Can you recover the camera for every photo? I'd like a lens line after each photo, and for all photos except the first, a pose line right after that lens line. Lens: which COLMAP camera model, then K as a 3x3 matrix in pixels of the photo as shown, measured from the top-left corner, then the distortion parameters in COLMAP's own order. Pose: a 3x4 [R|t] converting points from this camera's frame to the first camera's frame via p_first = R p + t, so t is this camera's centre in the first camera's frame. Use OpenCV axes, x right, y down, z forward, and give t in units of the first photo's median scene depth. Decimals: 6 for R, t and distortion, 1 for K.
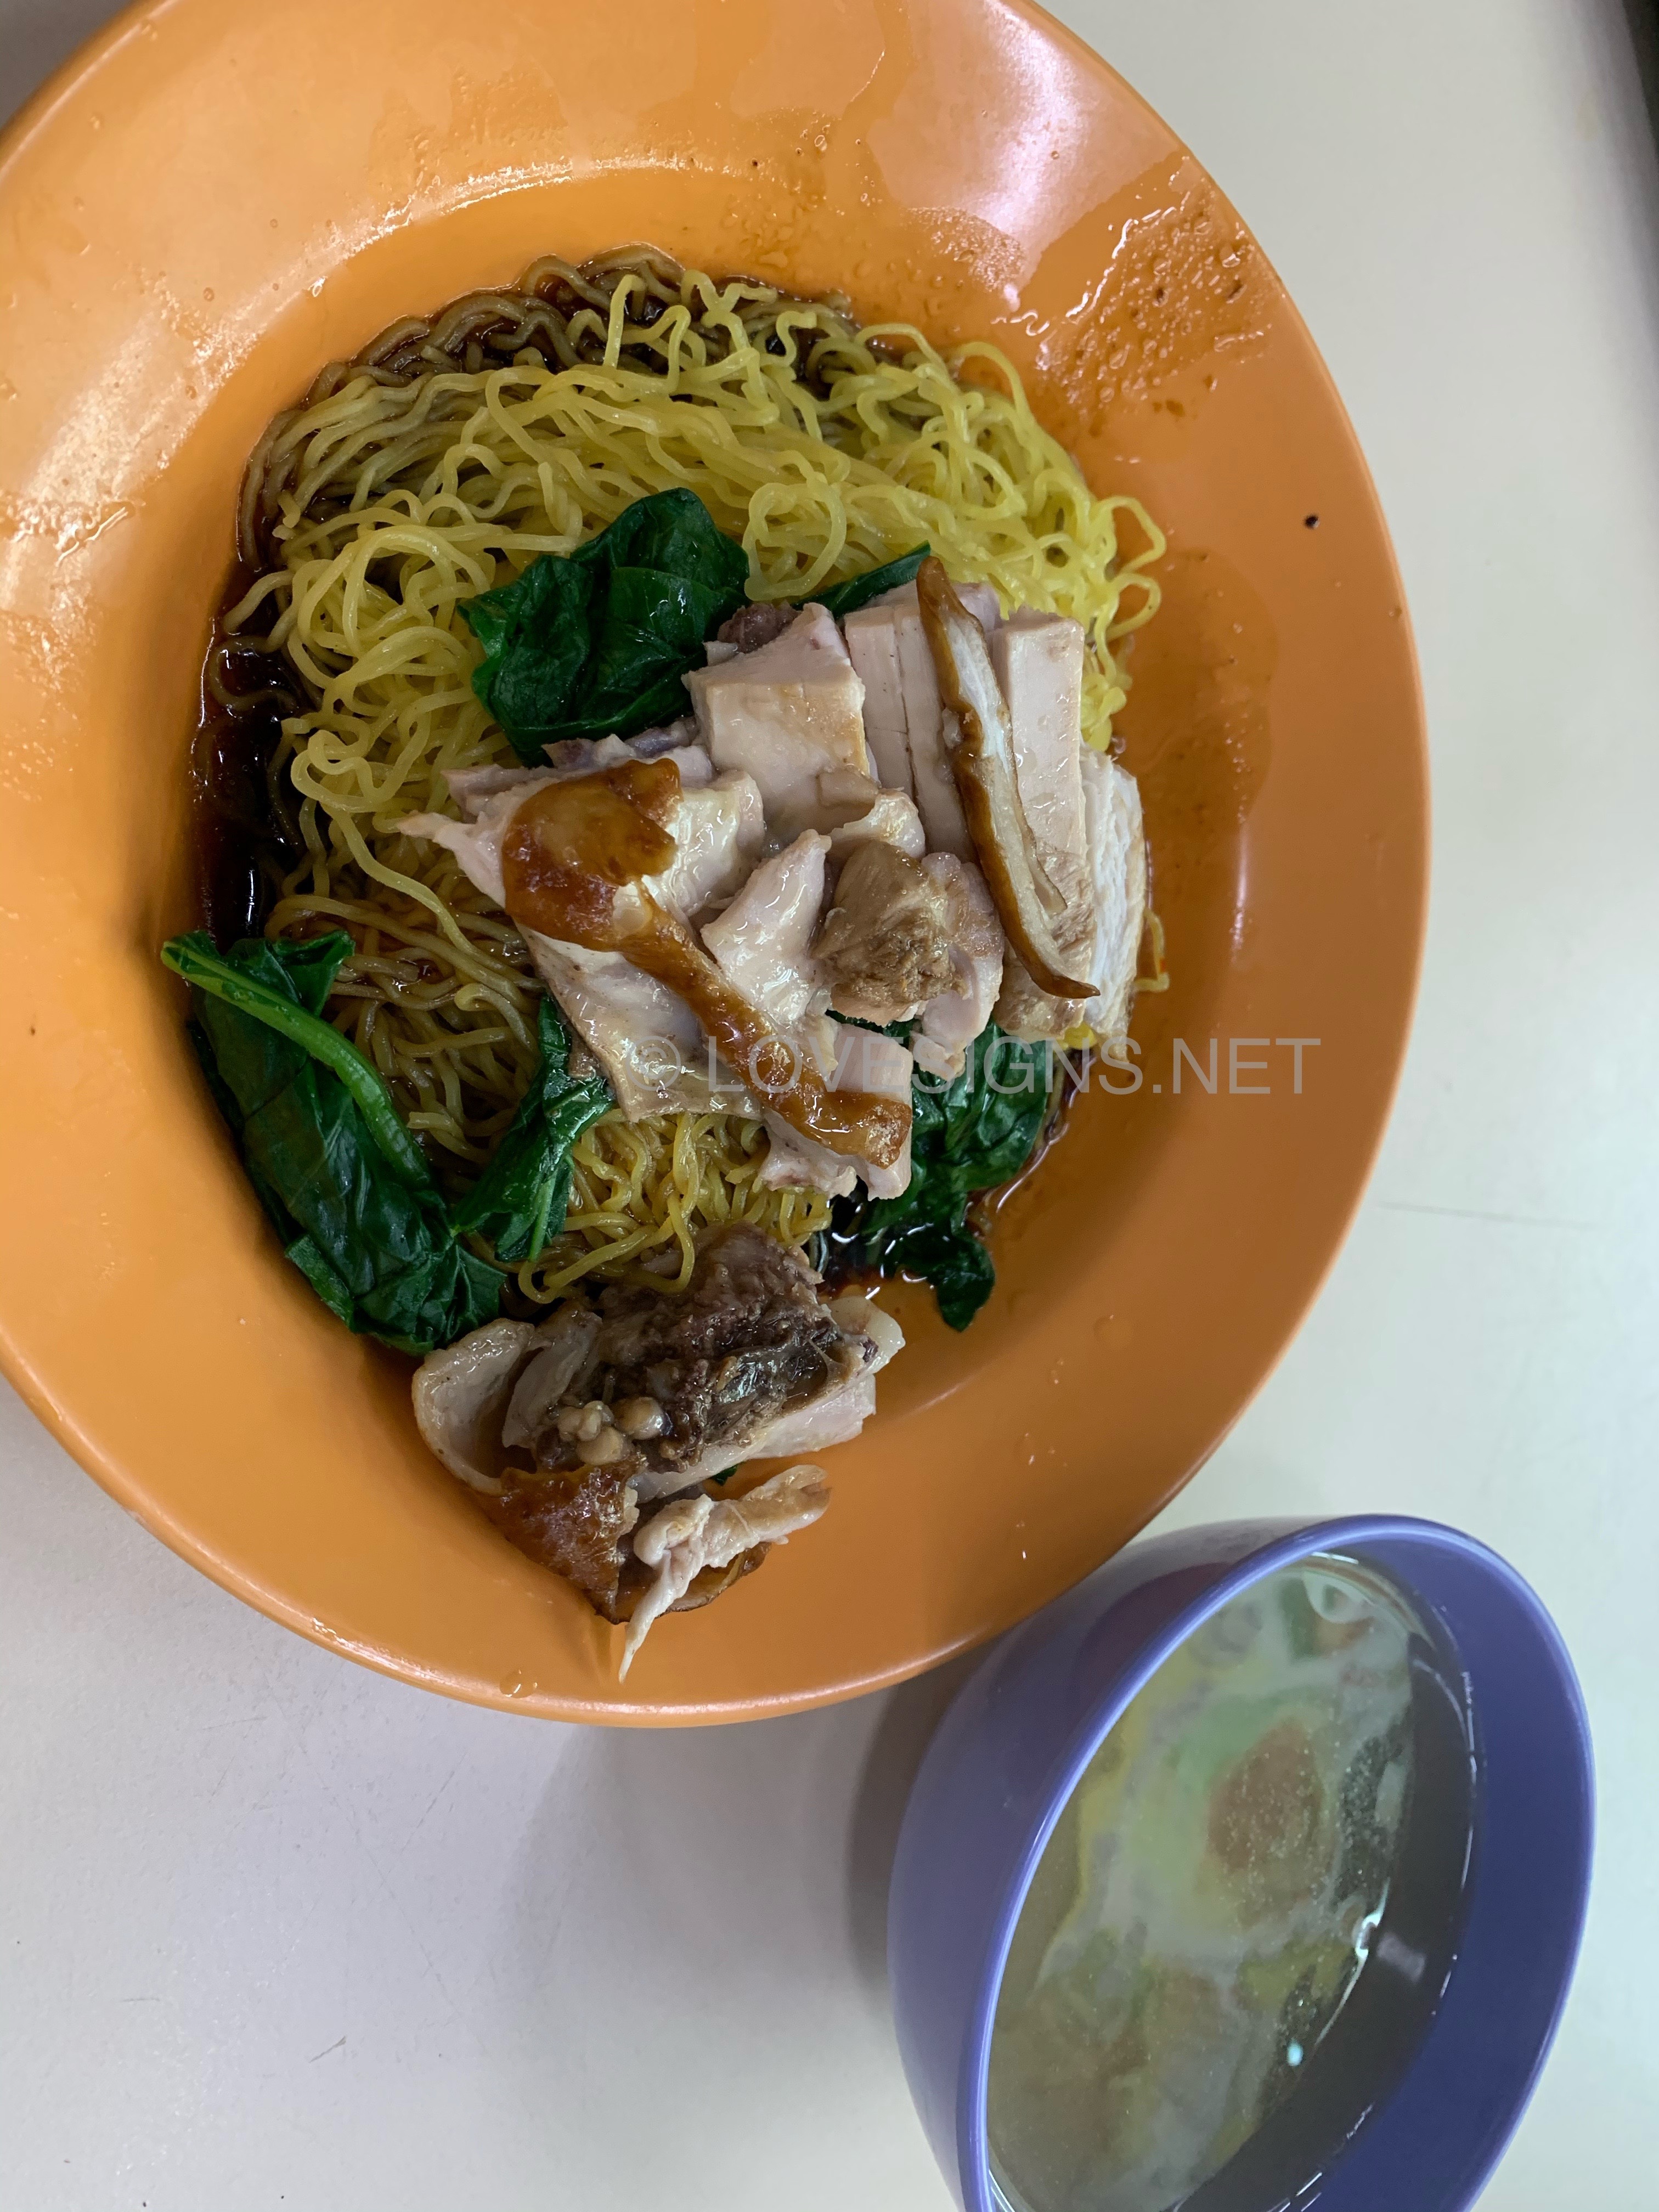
lens RADIAL K [[1788.2, 0, 829.5], [0, 1788.2, 1106.0], [0, 0, 1]] dist [0.183635, -0.511932]
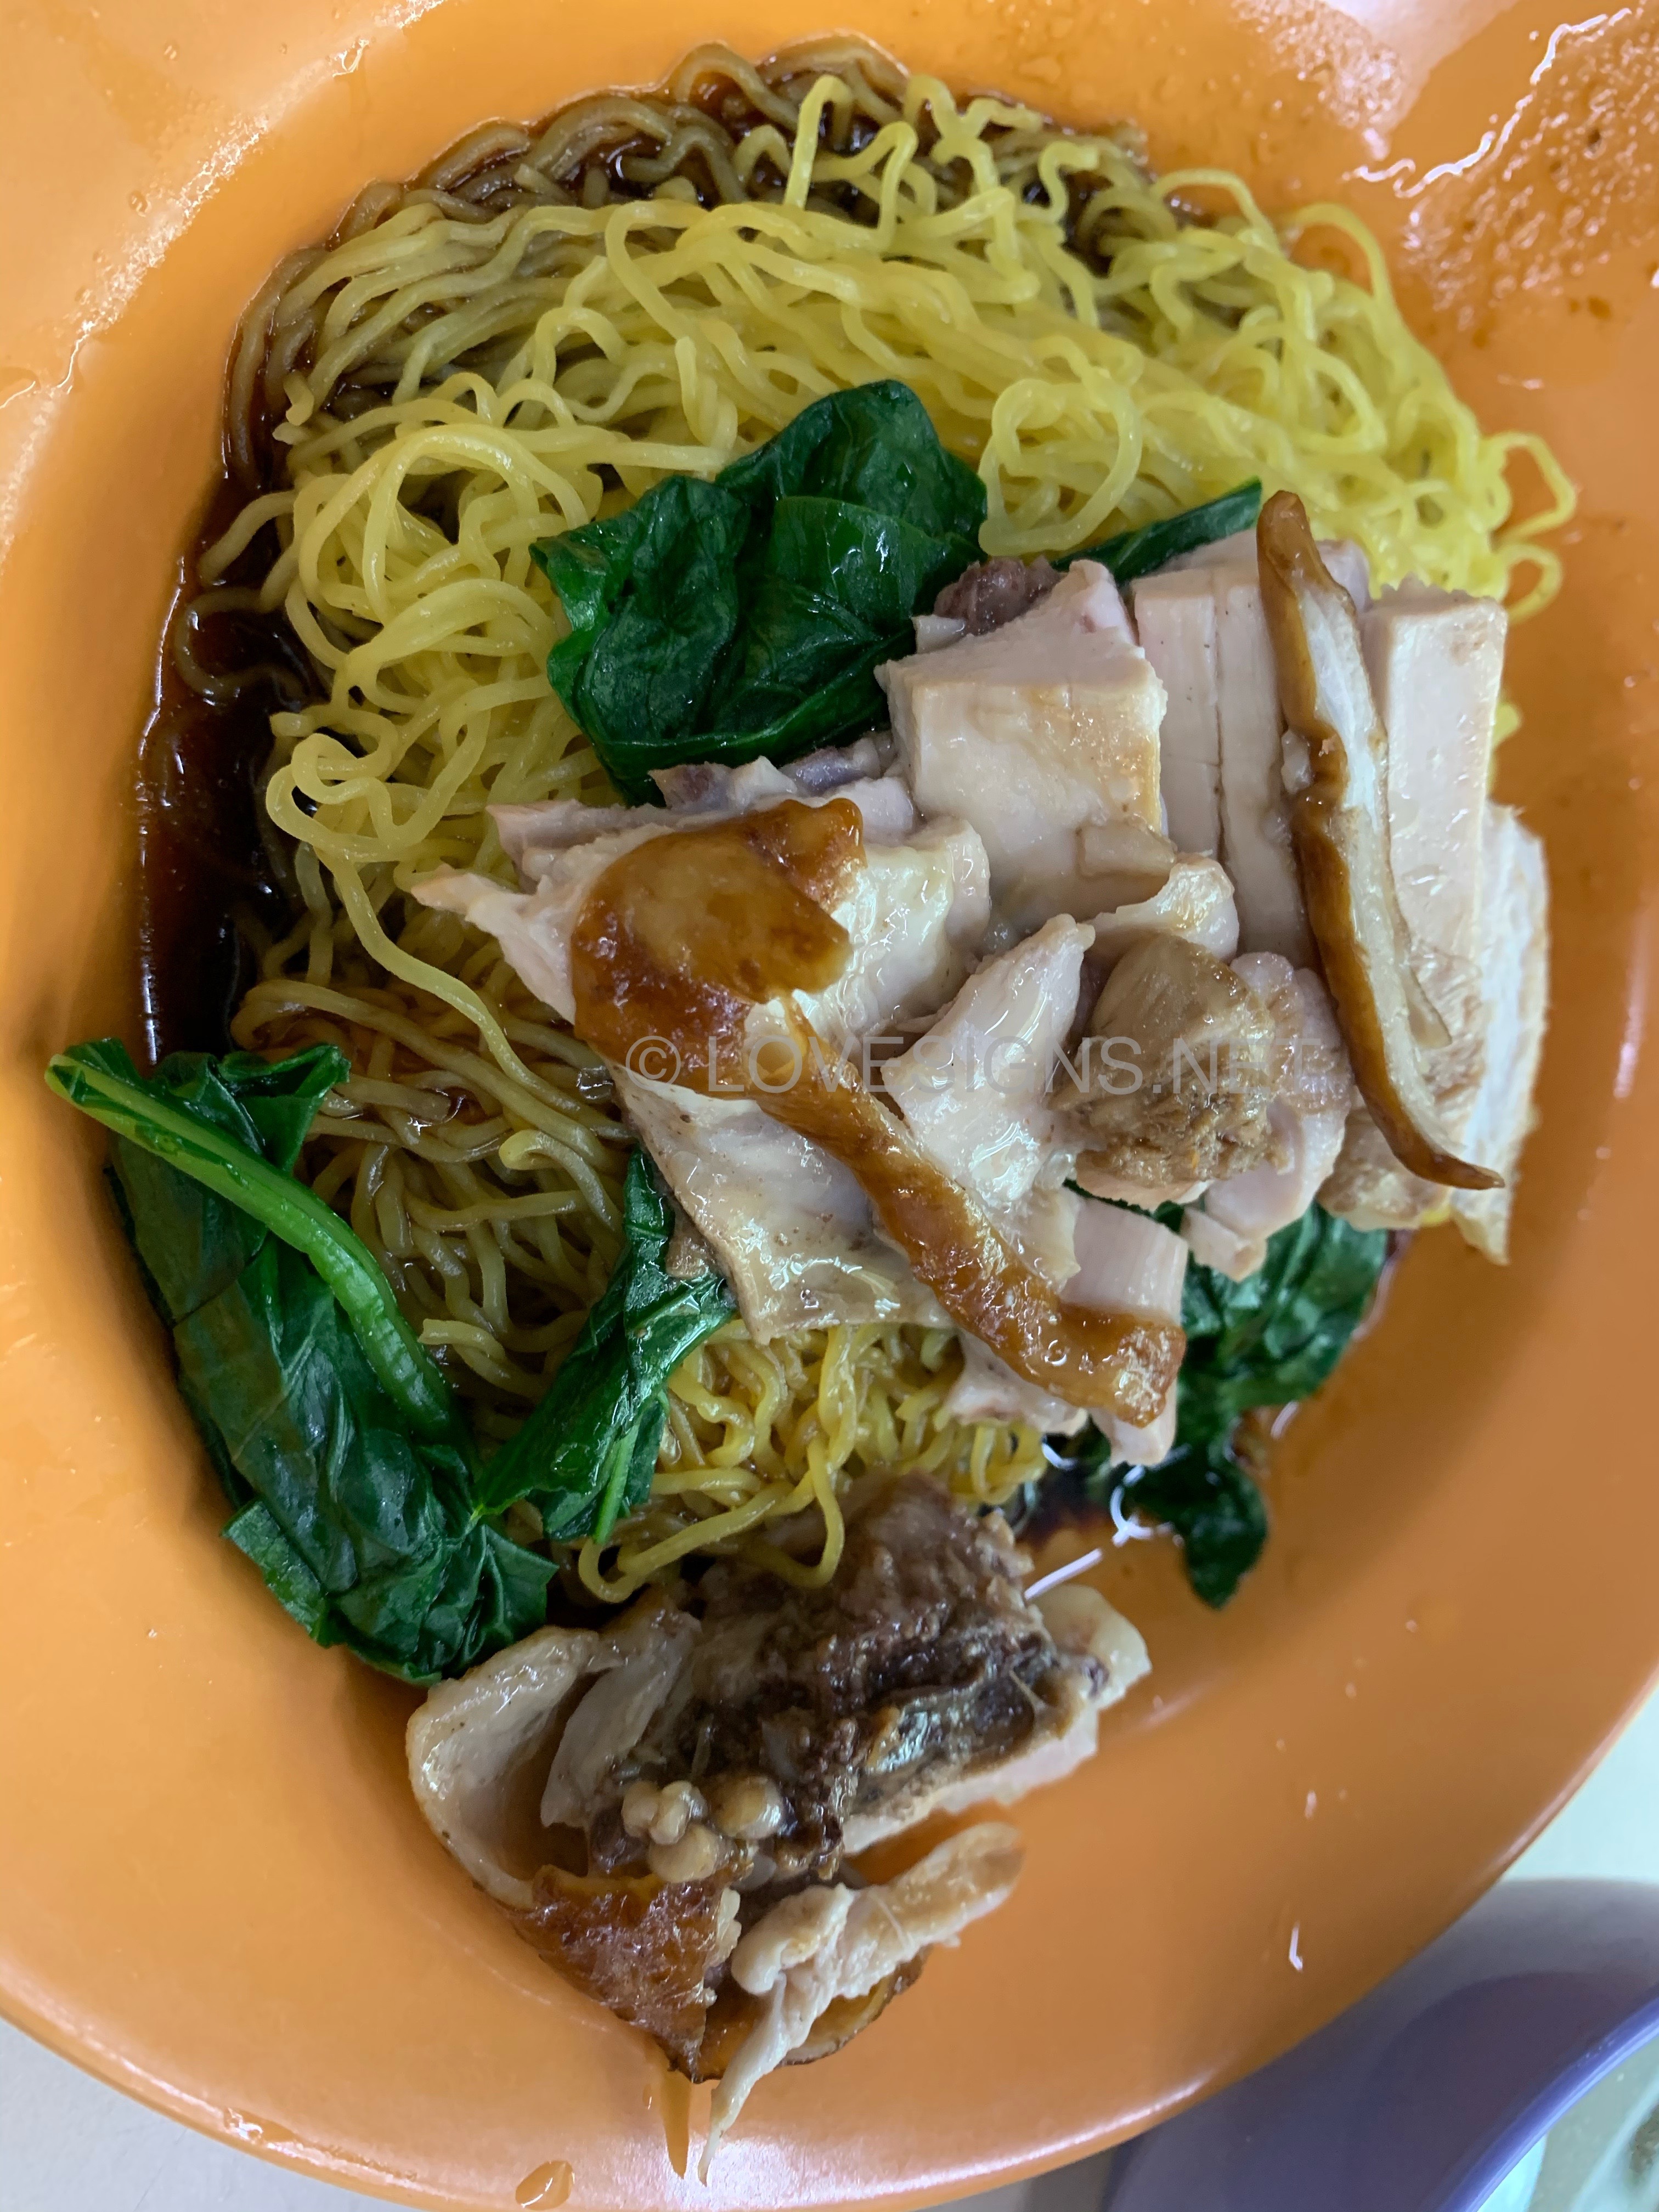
lens RADIAL K [[1866.0, 0, 829.5], [0, 1866.0, 1106.0], [0, 0, 1]] dist [0.072875, -0.132331]
pose [[0.994754, 0.053966, -0.086902, -0.030685], [-0.054373, 0.998518, -0.002314, -0.077506], [0.086648, 0.007027, 0.996214, 0.325370]]
